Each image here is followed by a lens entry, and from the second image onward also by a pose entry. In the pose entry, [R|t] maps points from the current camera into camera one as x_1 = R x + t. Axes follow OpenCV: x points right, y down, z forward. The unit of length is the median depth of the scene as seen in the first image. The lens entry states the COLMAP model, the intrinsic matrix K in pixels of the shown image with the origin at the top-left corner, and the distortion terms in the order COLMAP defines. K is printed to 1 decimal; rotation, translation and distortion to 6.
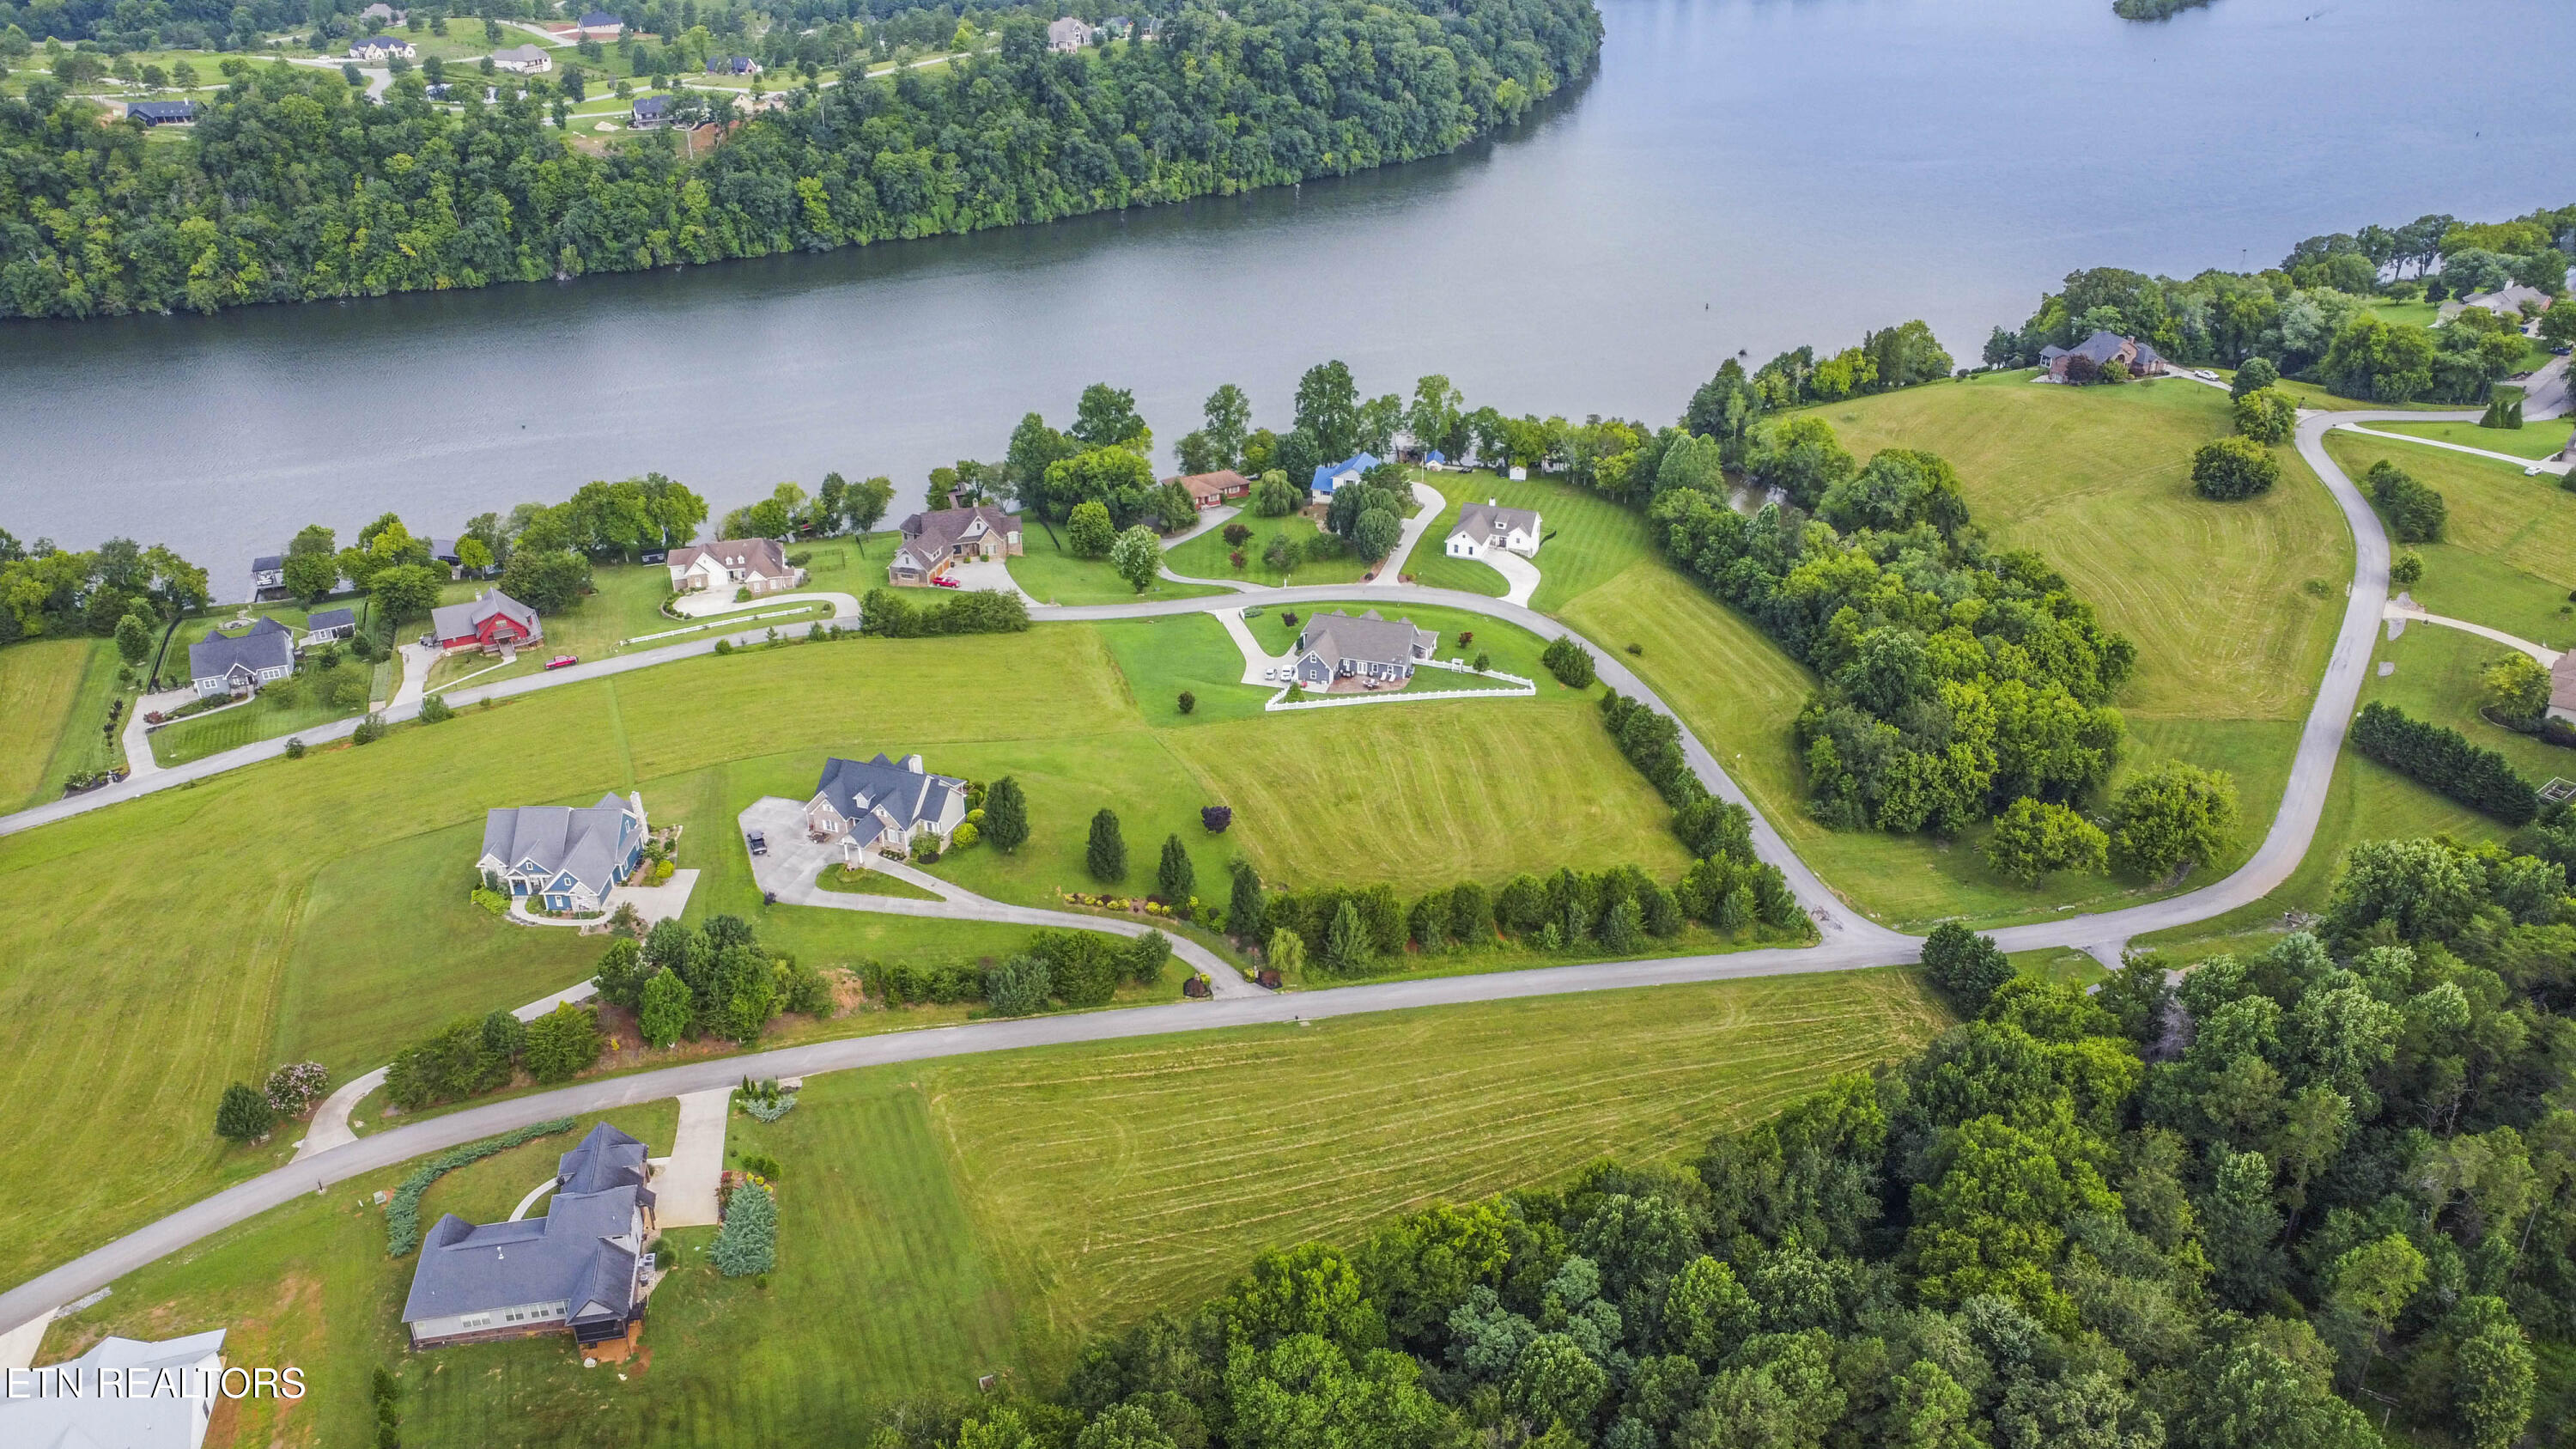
lens RADIAL K [[1889.3, 0, 1285.3], [0, 1889.3, 774.0], [0, 0, 1]] dist [-0.115487, 0.157683]
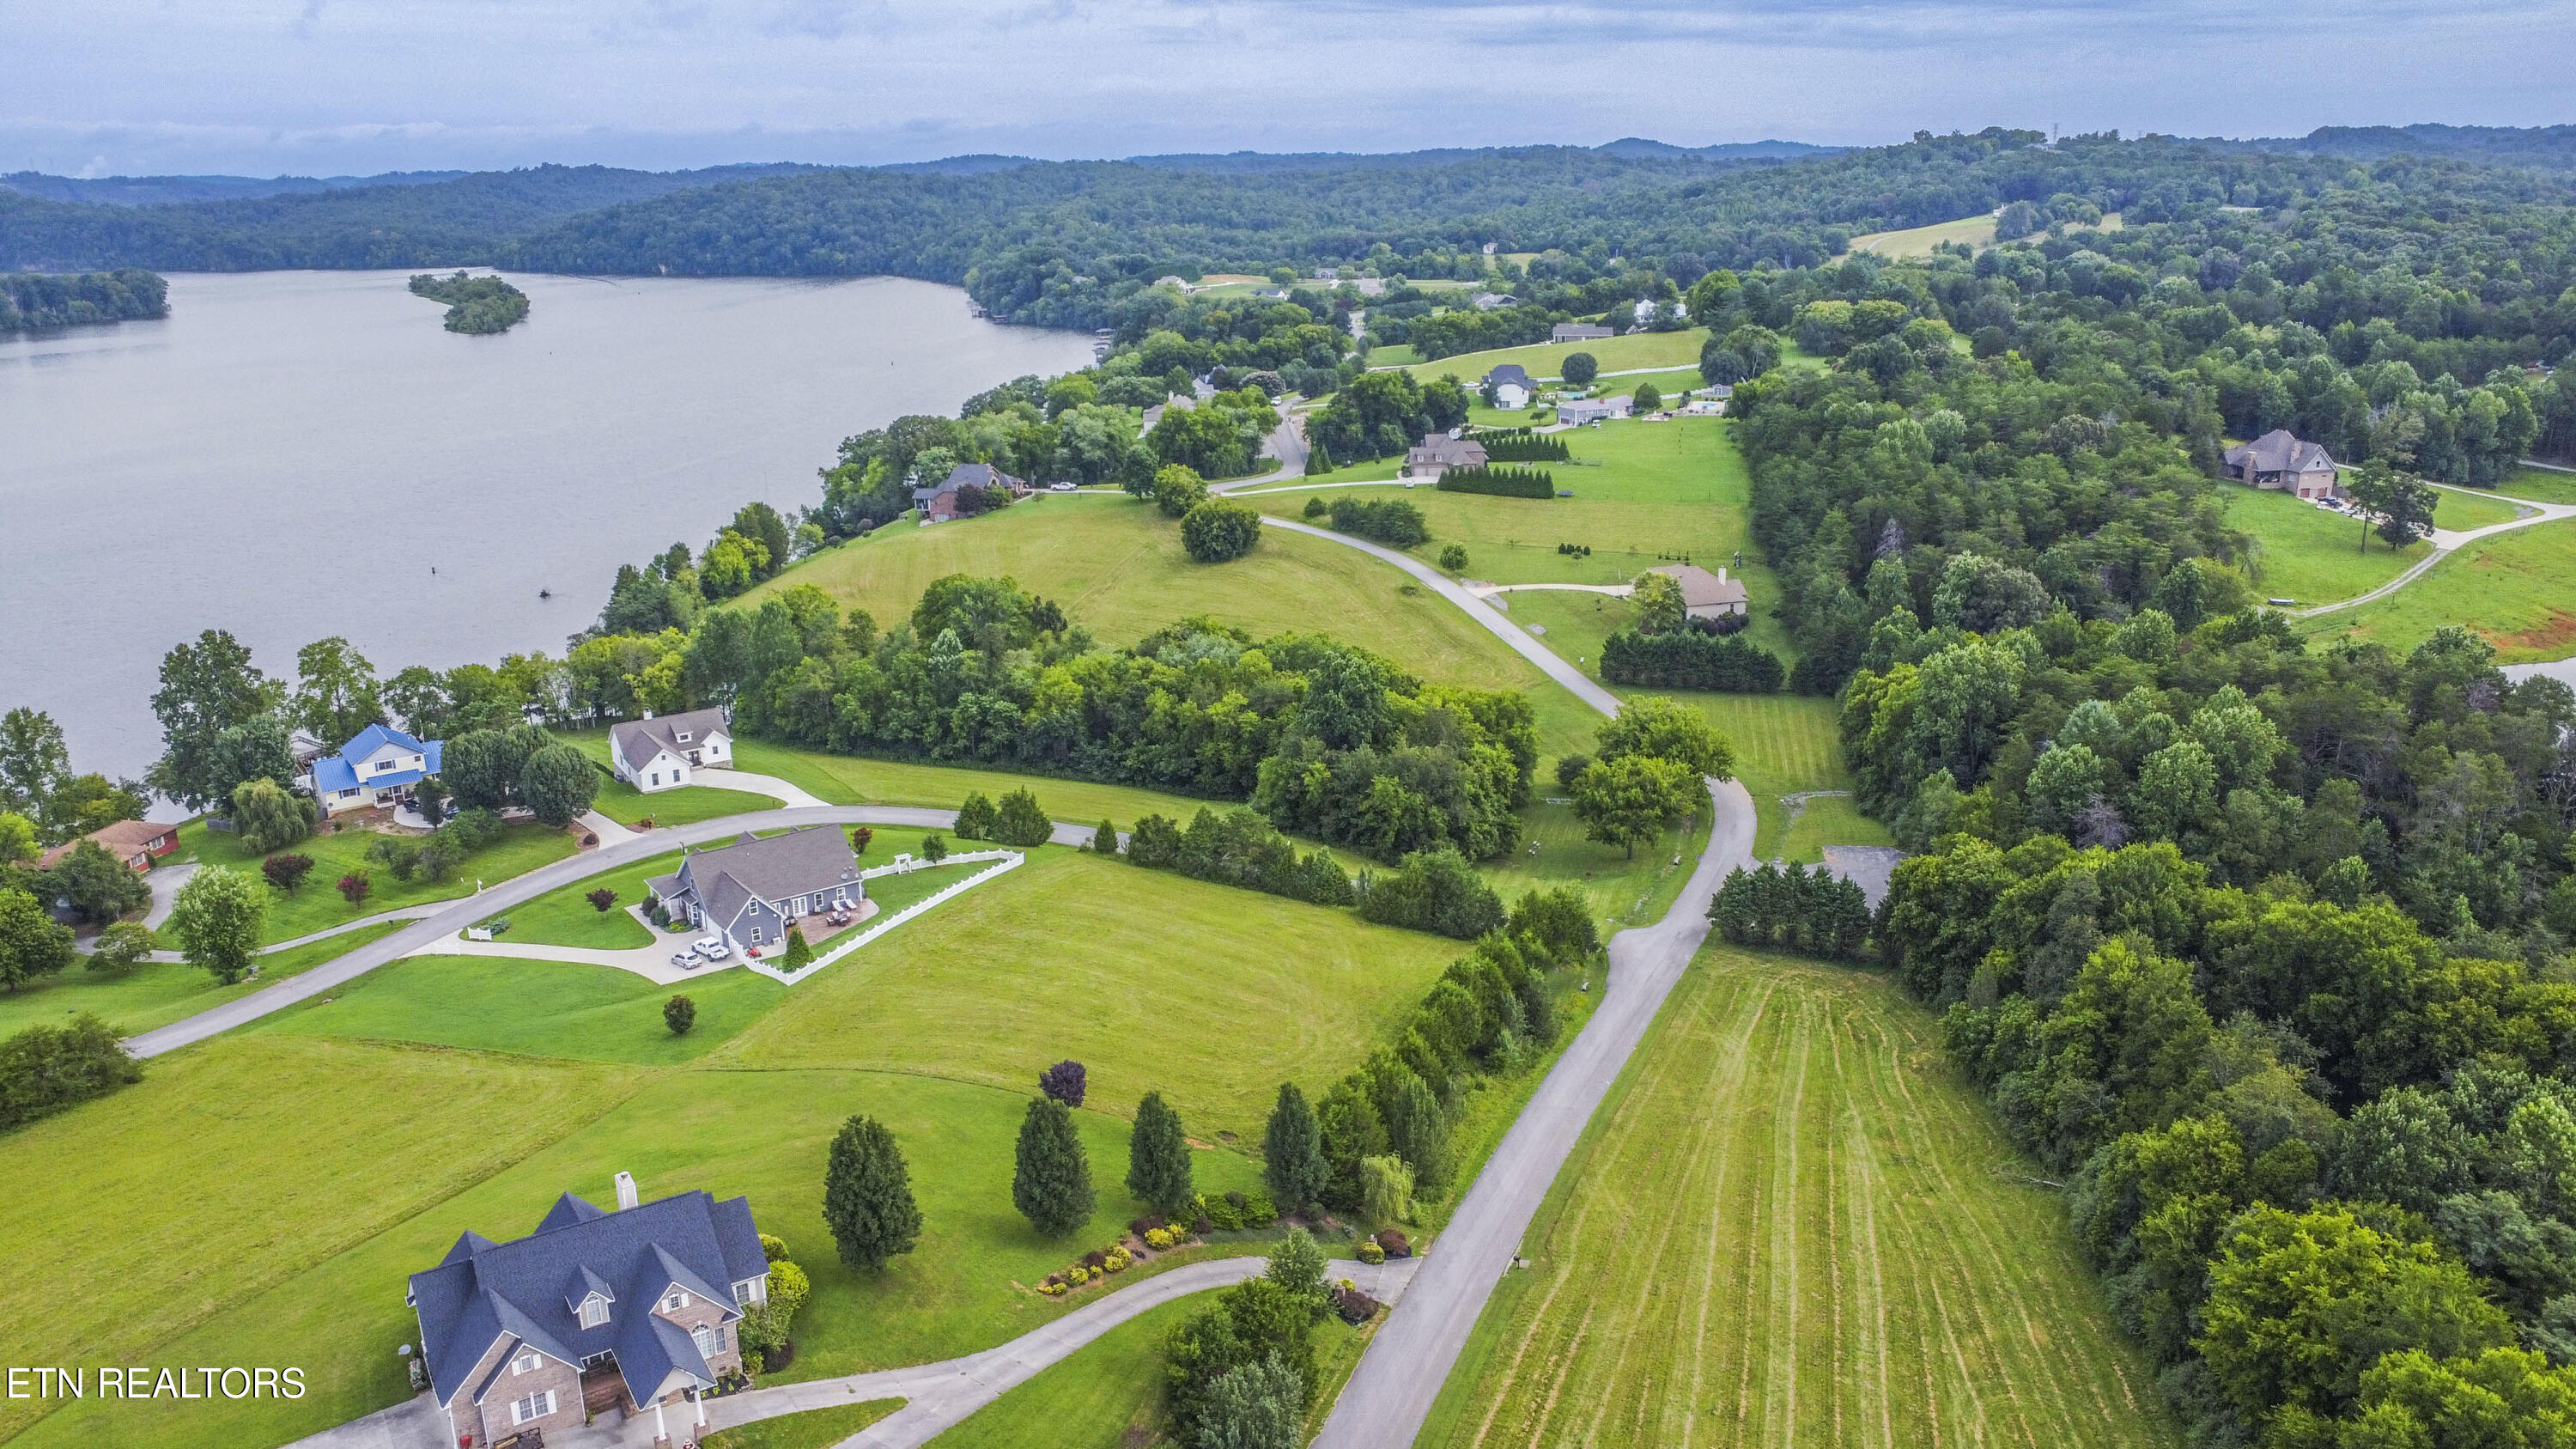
lens RADIAL K [[1902.3, 0, 1288.0], [0, 1902.3, 771.2], [0, 0, 1]] dist [-0.140693, 0.203205]
pose [[0.602918, -0.250907, 0.757321, -0.270942], [0.398574, 0.917037, -0.013490, -0.019767], [-0.691107, 0.309982, 0.652903, 0.368161]]
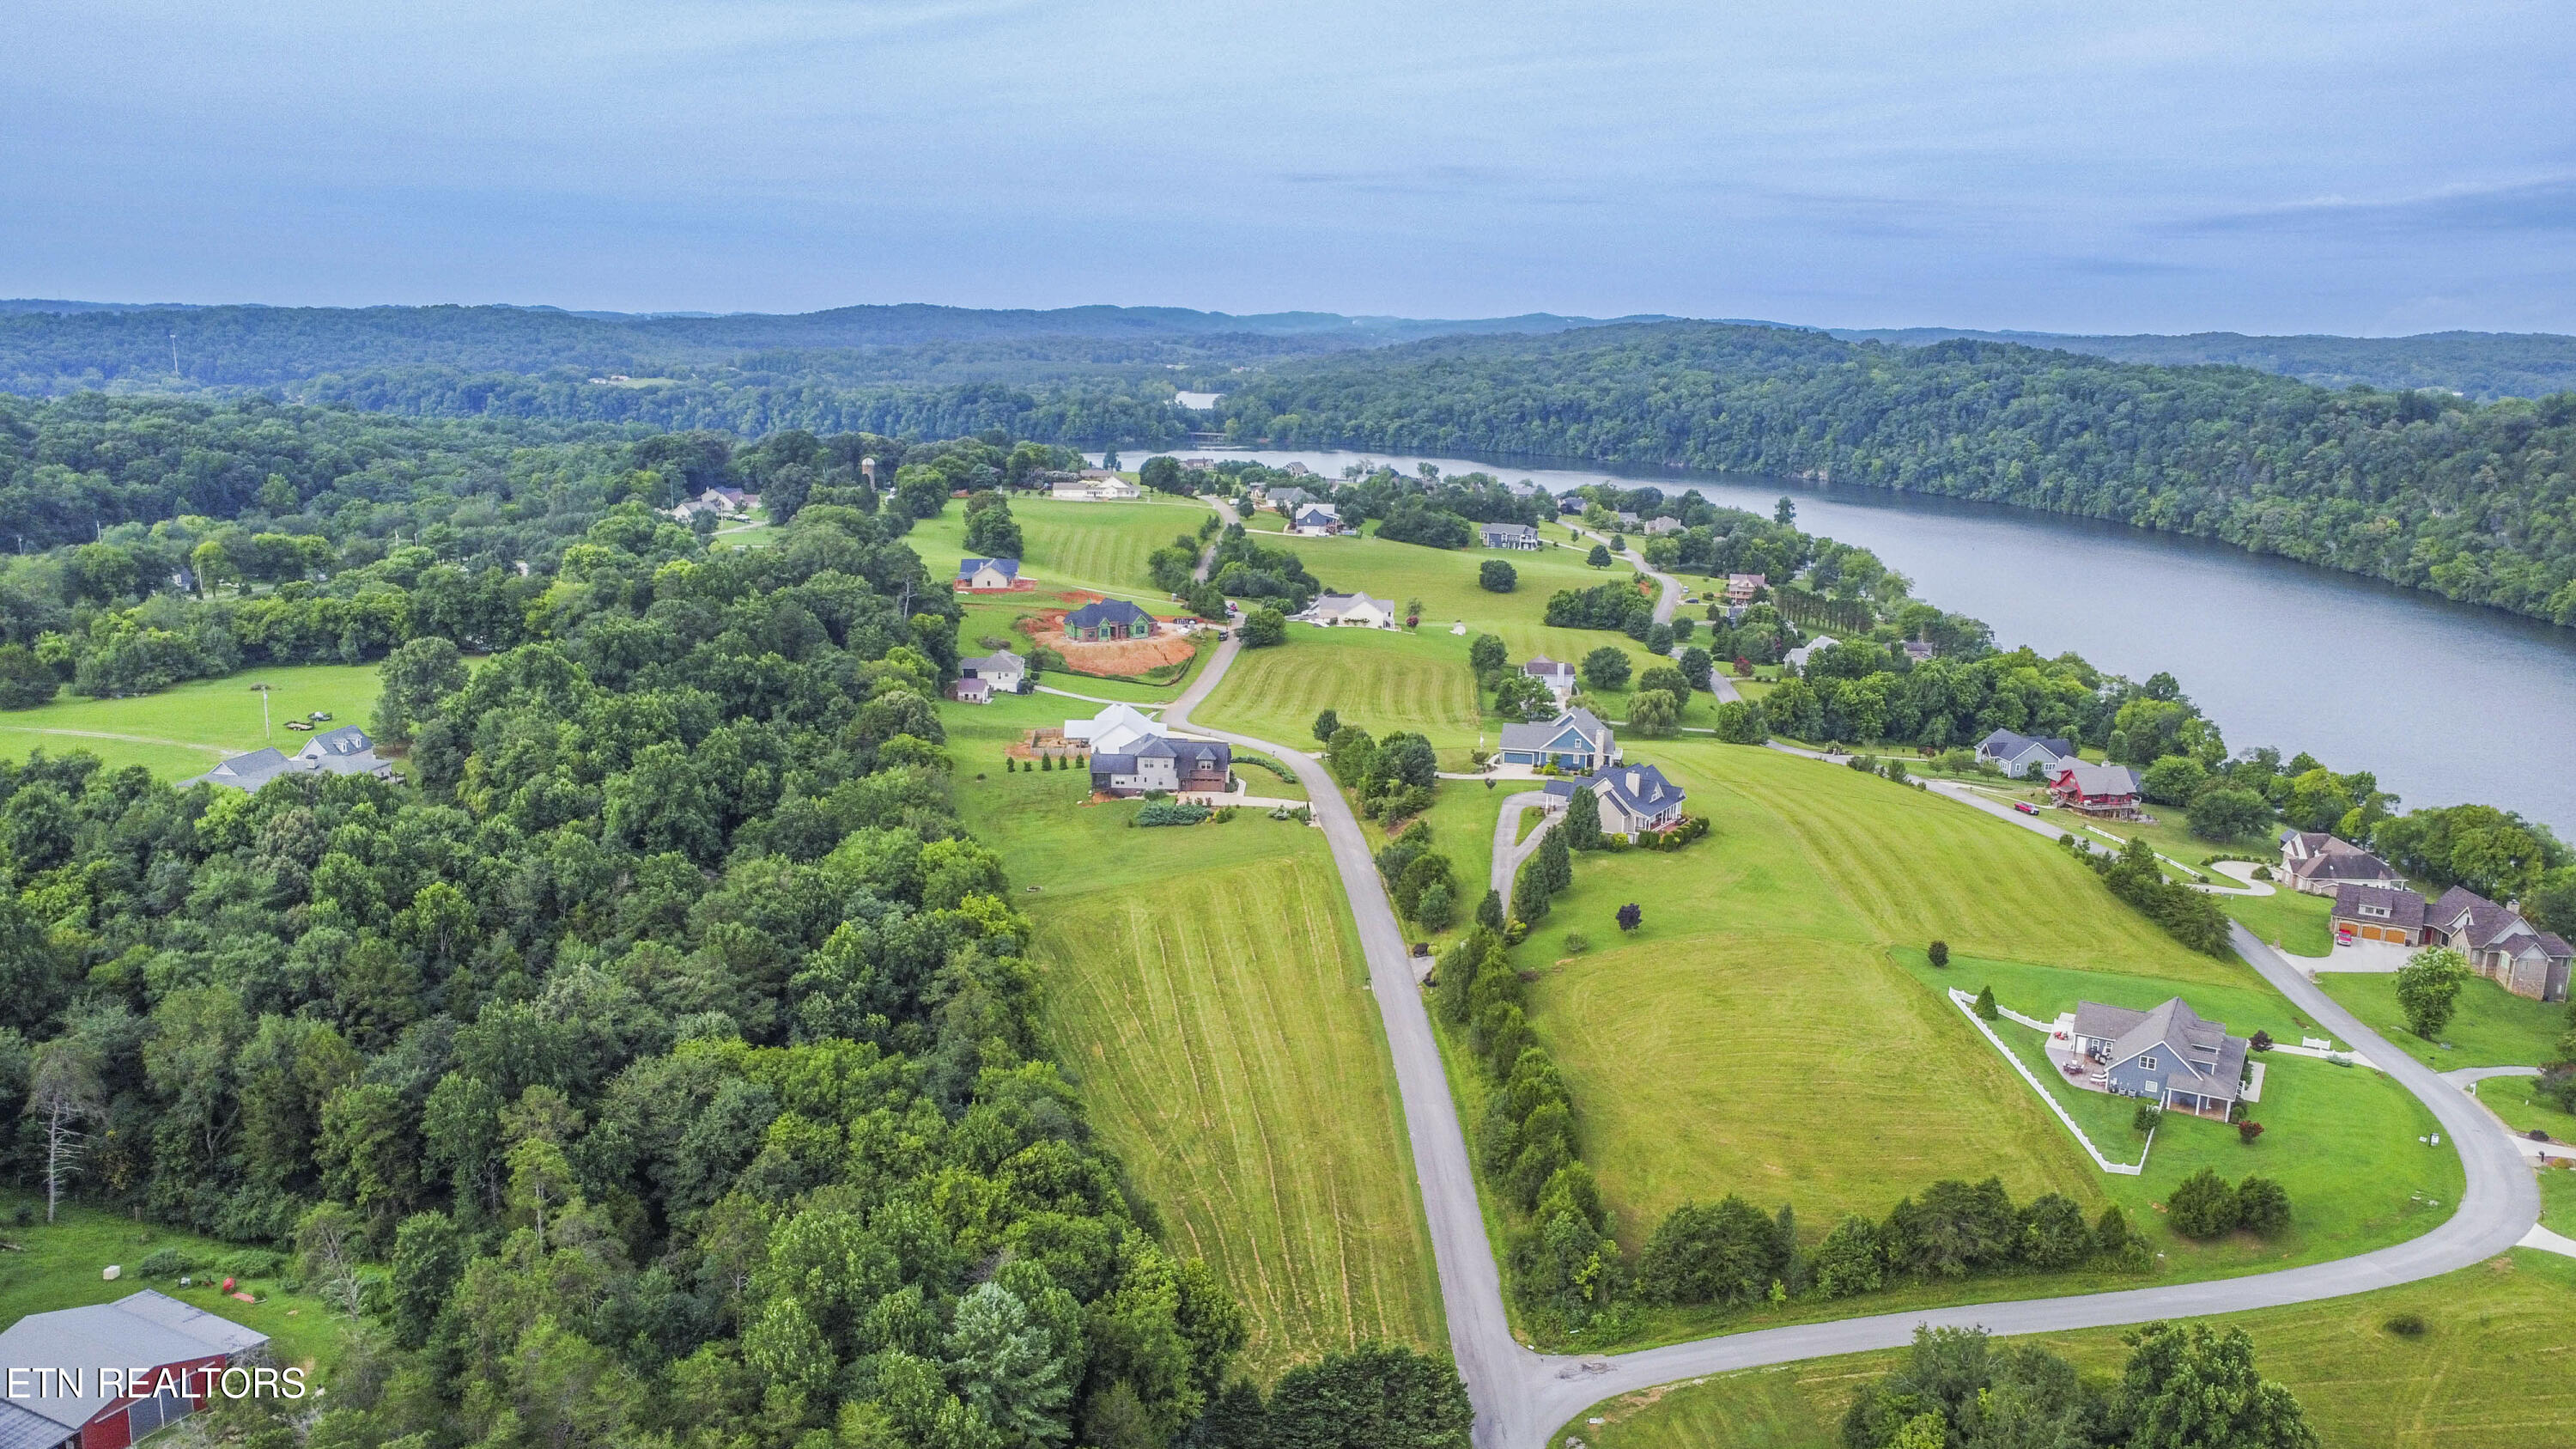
lens RADIAL K [[1944.9, 0, 1284.5], [0, 1944.9, 724.4], [0, 0, 1]] dist [-0.213459, 0.387245]
pose [[-0.230851, 0.203207, -0.951533, 0.638315], [-0.485625, 0.823369, 0.293653, -0.181265], [0.843135, 0.529878, -0.091393, 0.591814]]
